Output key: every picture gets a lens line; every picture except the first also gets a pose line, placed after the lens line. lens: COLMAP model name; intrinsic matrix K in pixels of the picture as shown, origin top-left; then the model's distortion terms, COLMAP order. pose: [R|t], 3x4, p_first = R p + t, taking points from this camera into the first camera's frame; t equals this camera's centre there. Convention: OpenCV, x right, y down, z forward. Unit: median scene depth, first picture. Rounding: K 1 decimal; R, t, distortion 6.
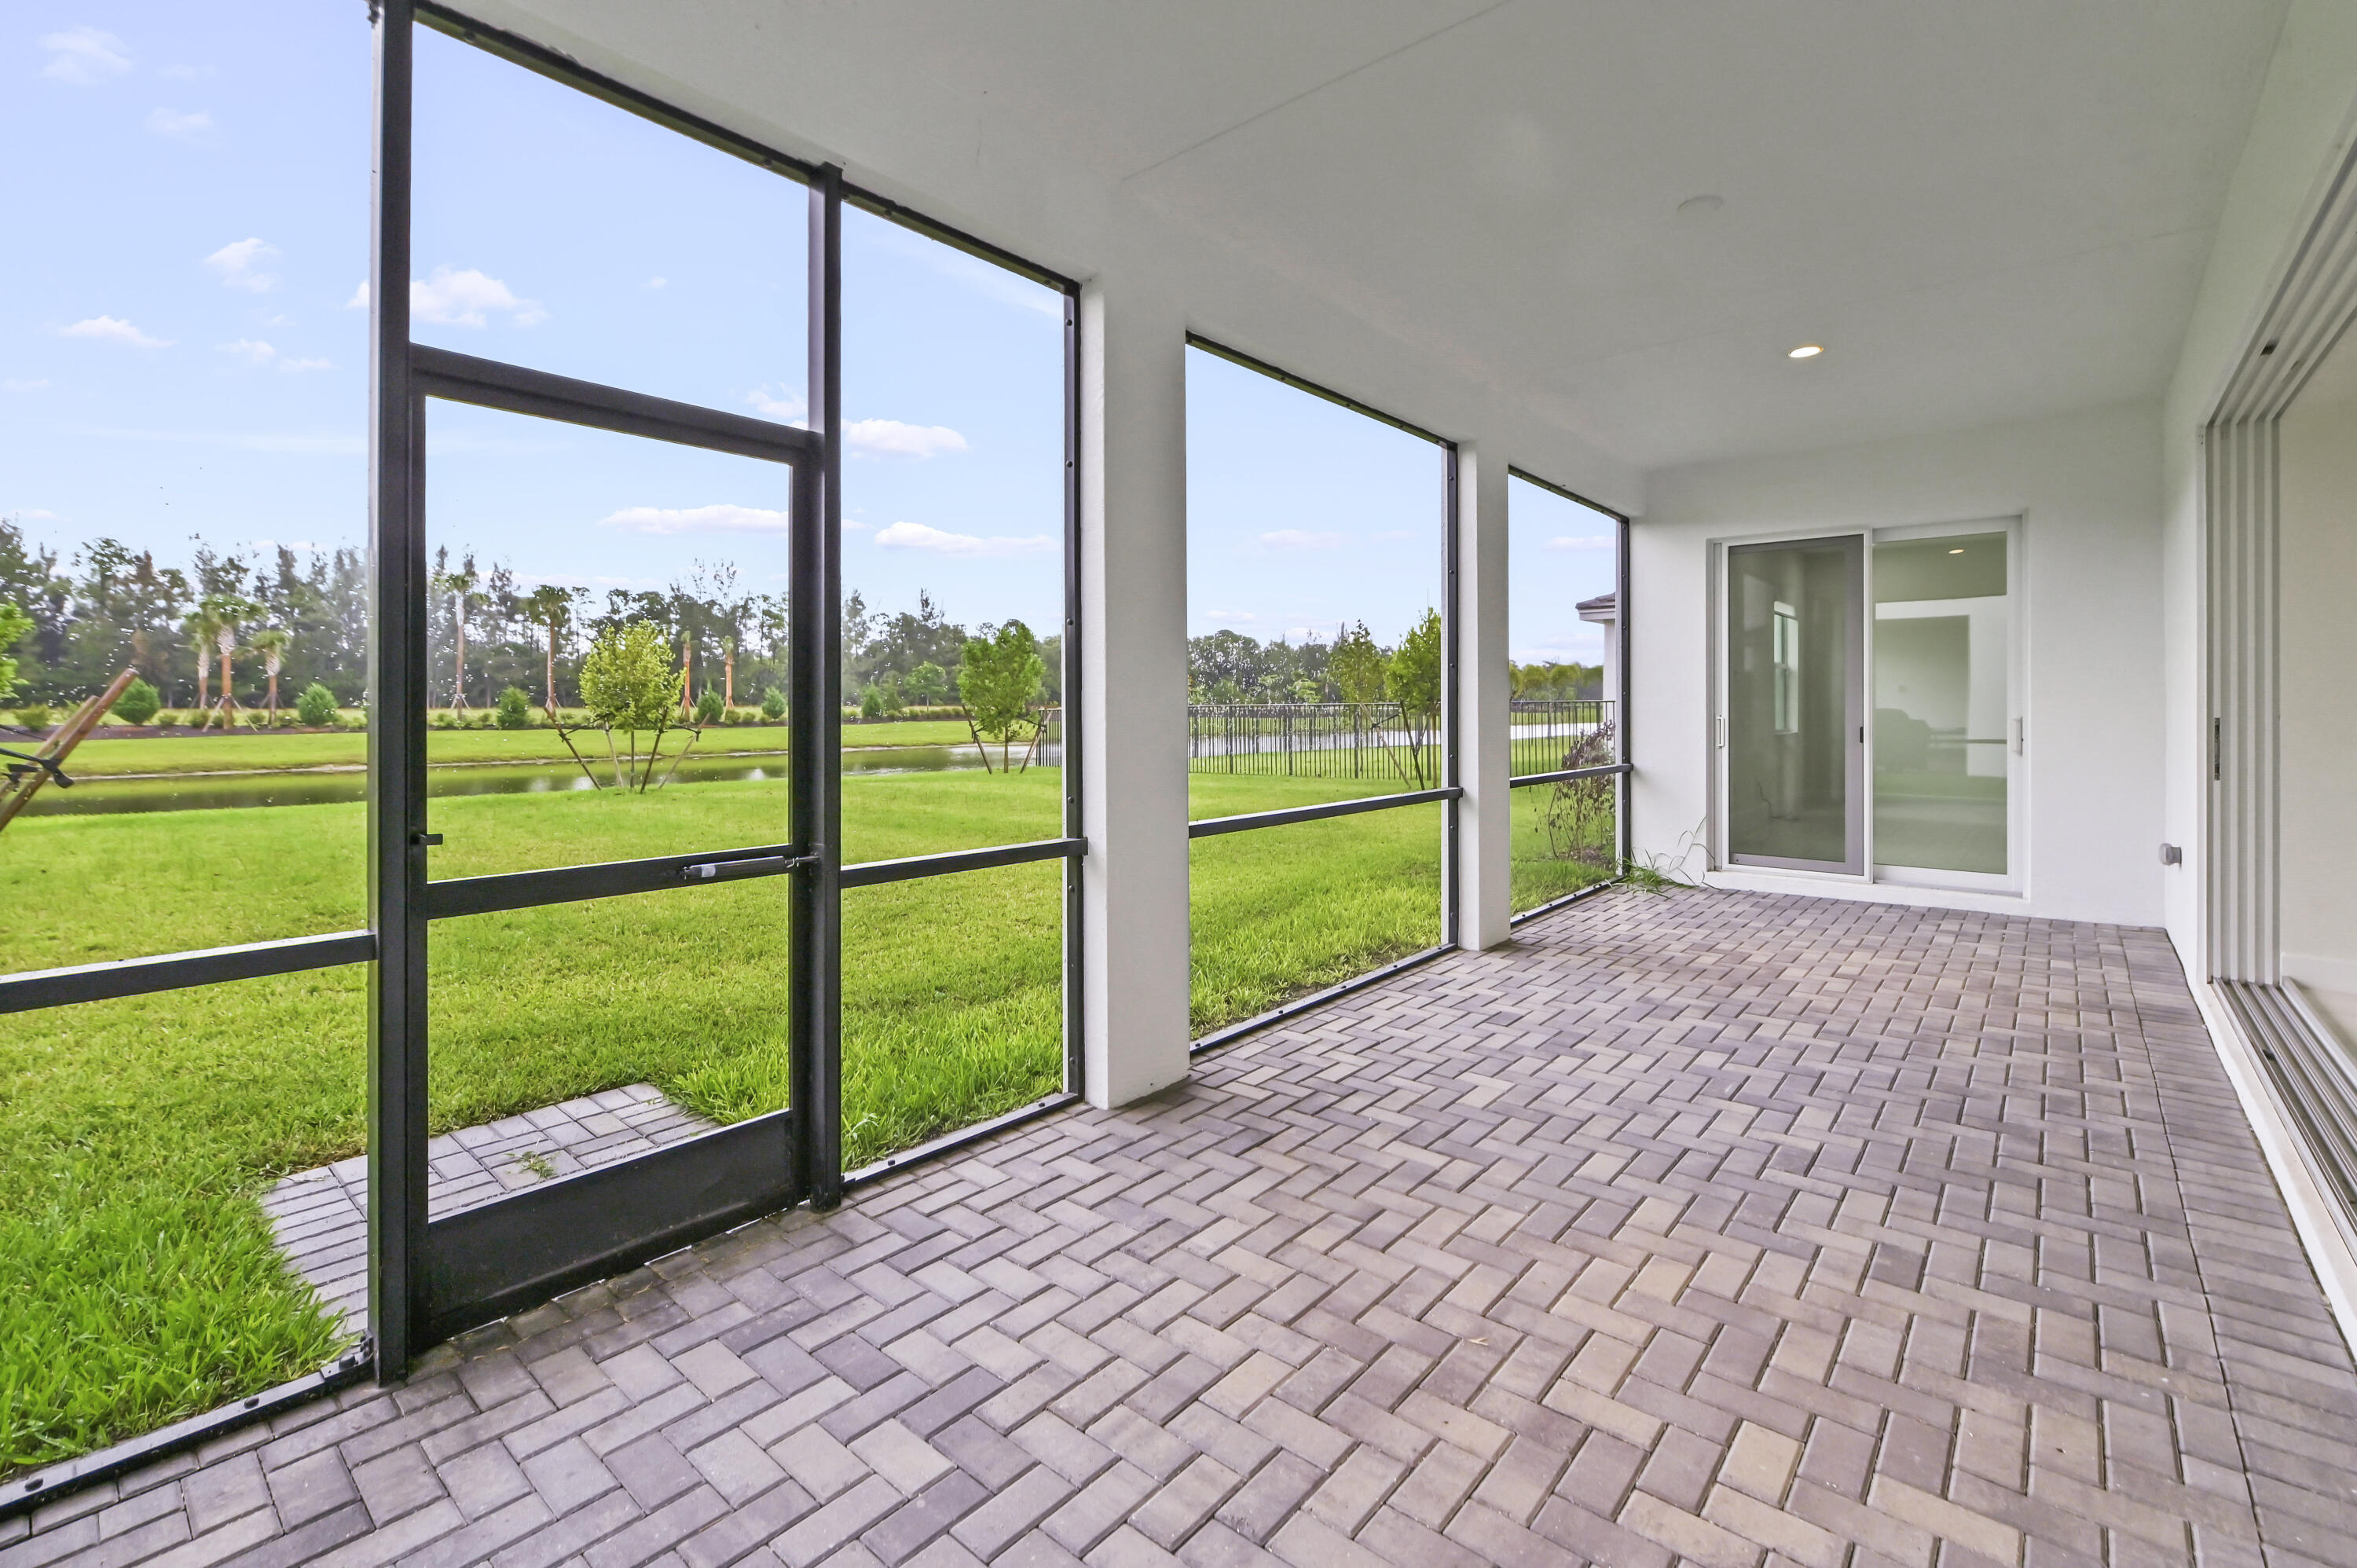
lens RADIAL K [[1015.6, 0, 1167.3], [0, 1015.6, 702.8], [0, 0, 1]] dist [-0.010902, -0.000262]
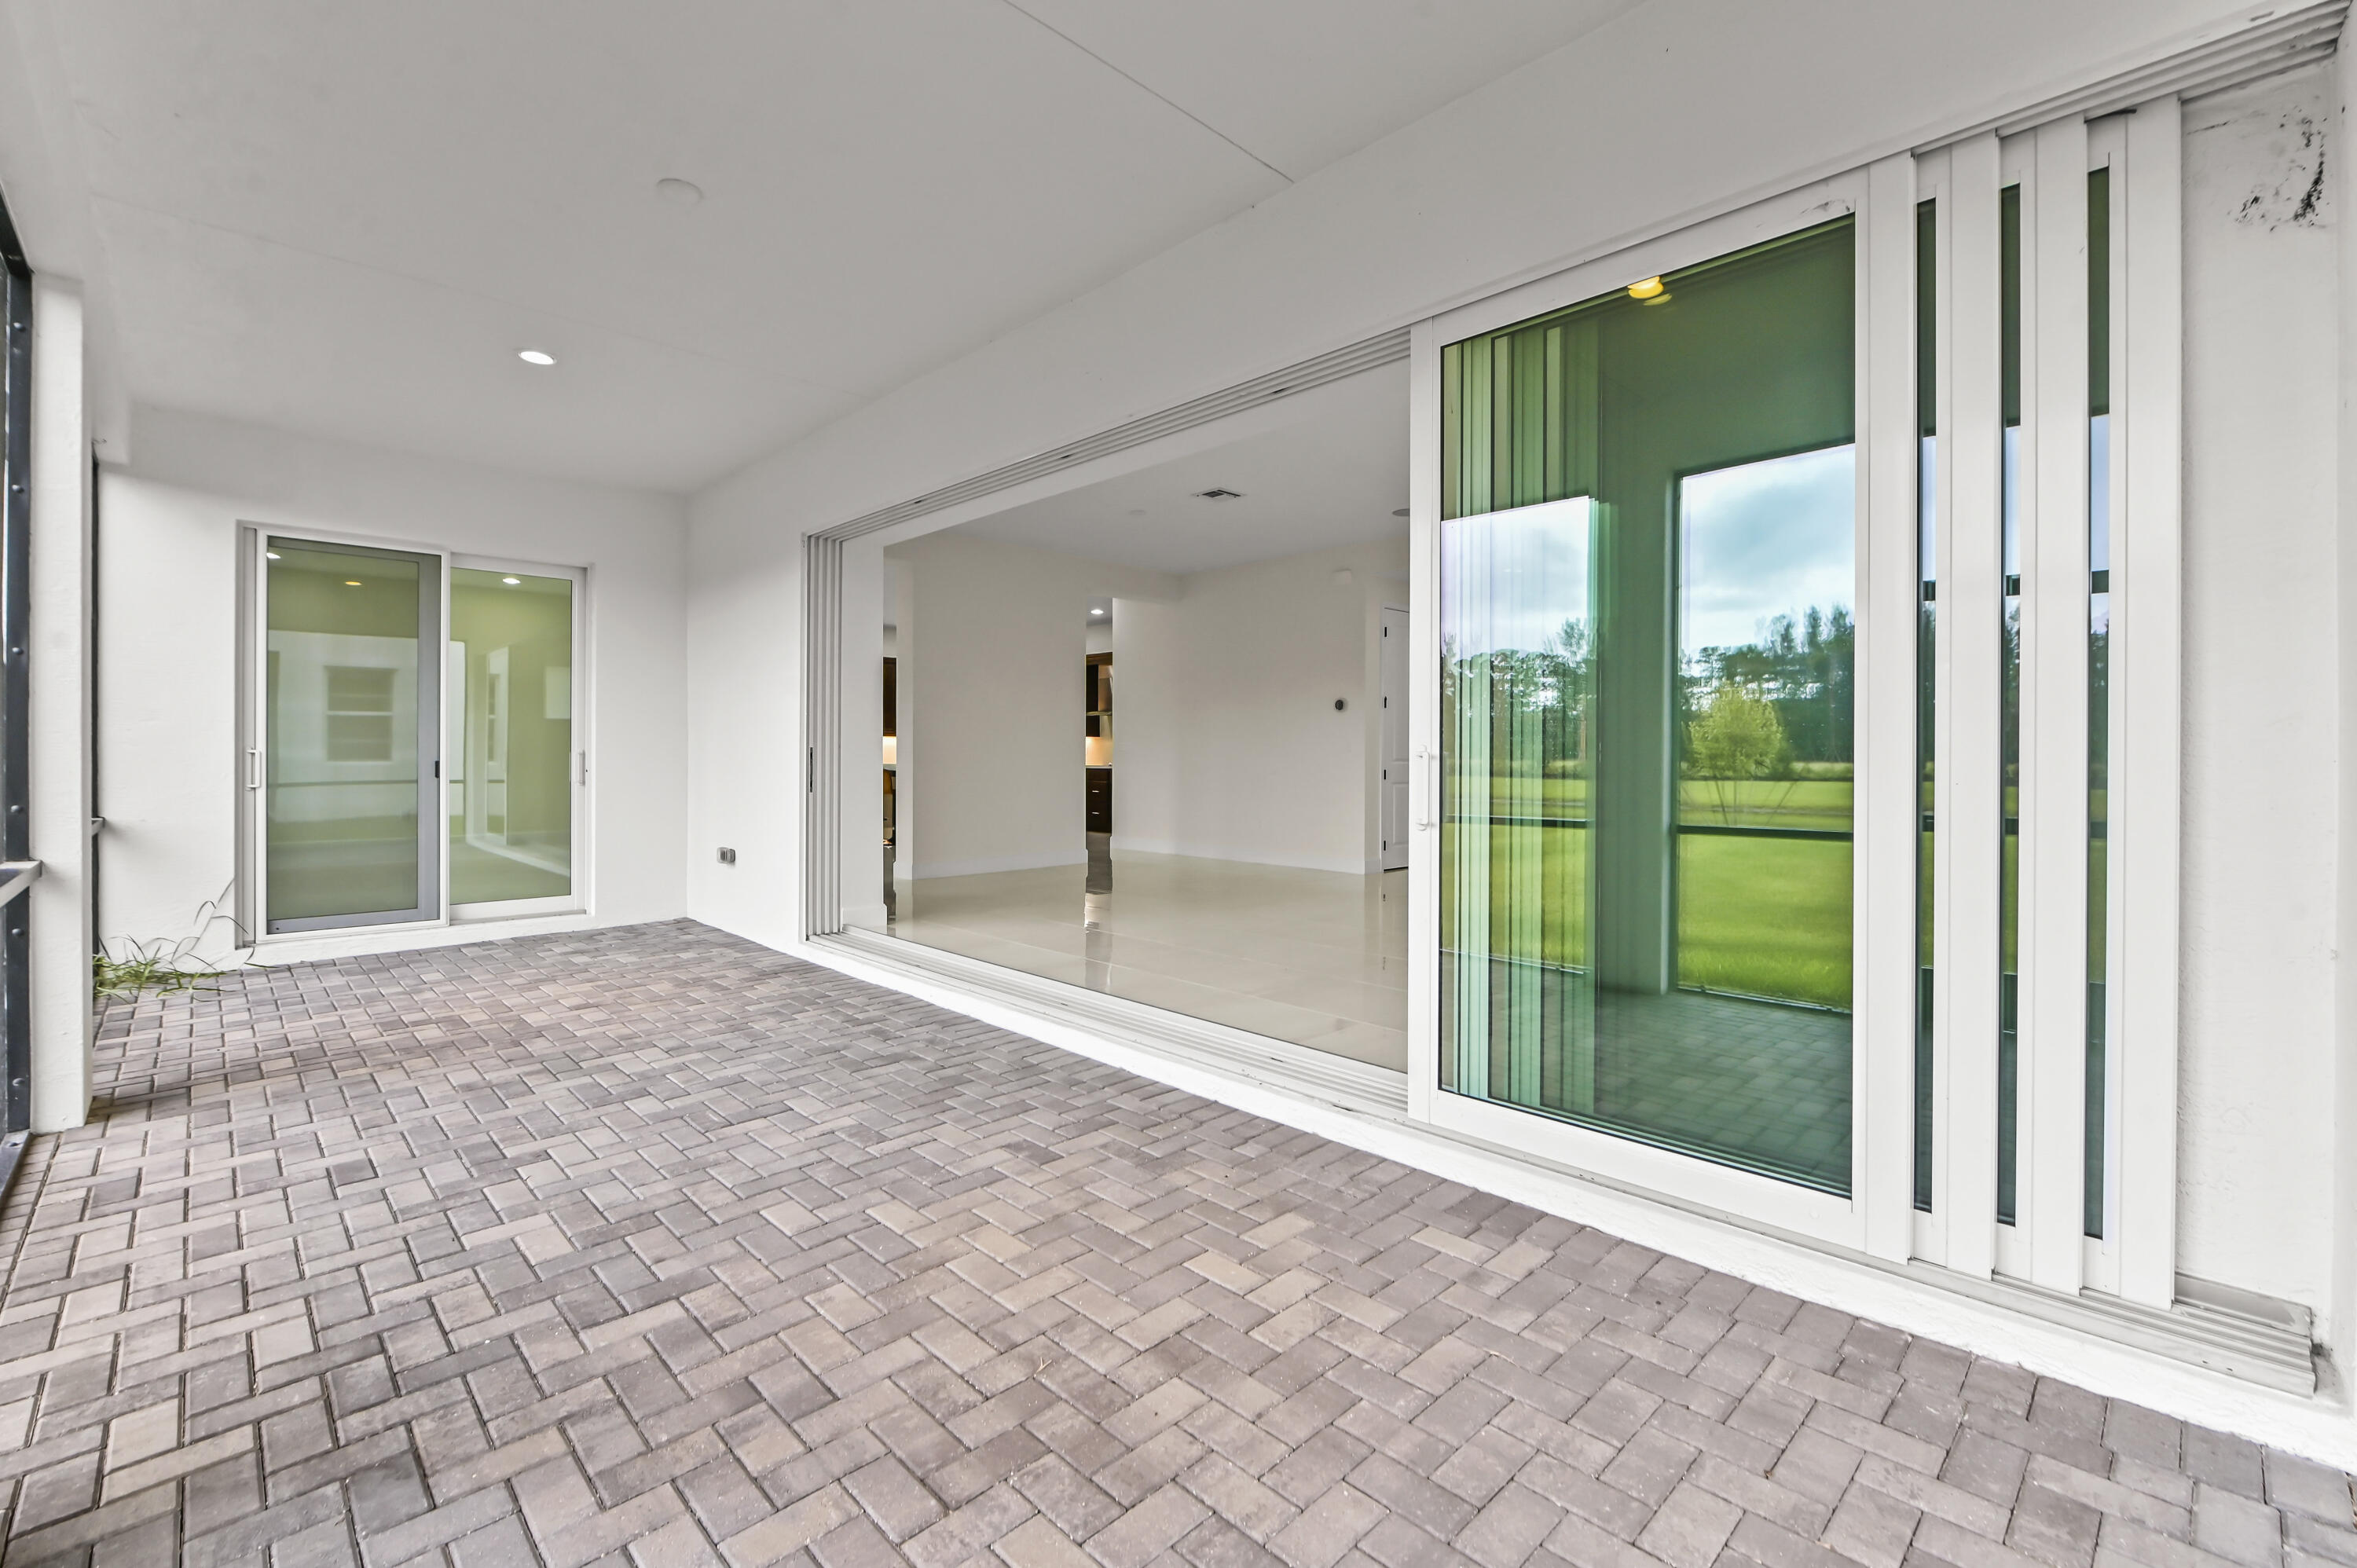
lens RADIAL K [[1015.6, 0, 1175.2], [0, 1015.6, 774.4], [0, 0, 1]] dist [-0.010902, -0.000262]
pose [[0.075192, -0.015918, 0.997042, -0.407455], [-0.006854, 0.999841, 0.016479, 0.032842], [-0.997146, -0.008073, 0.075071, 0.516320]]
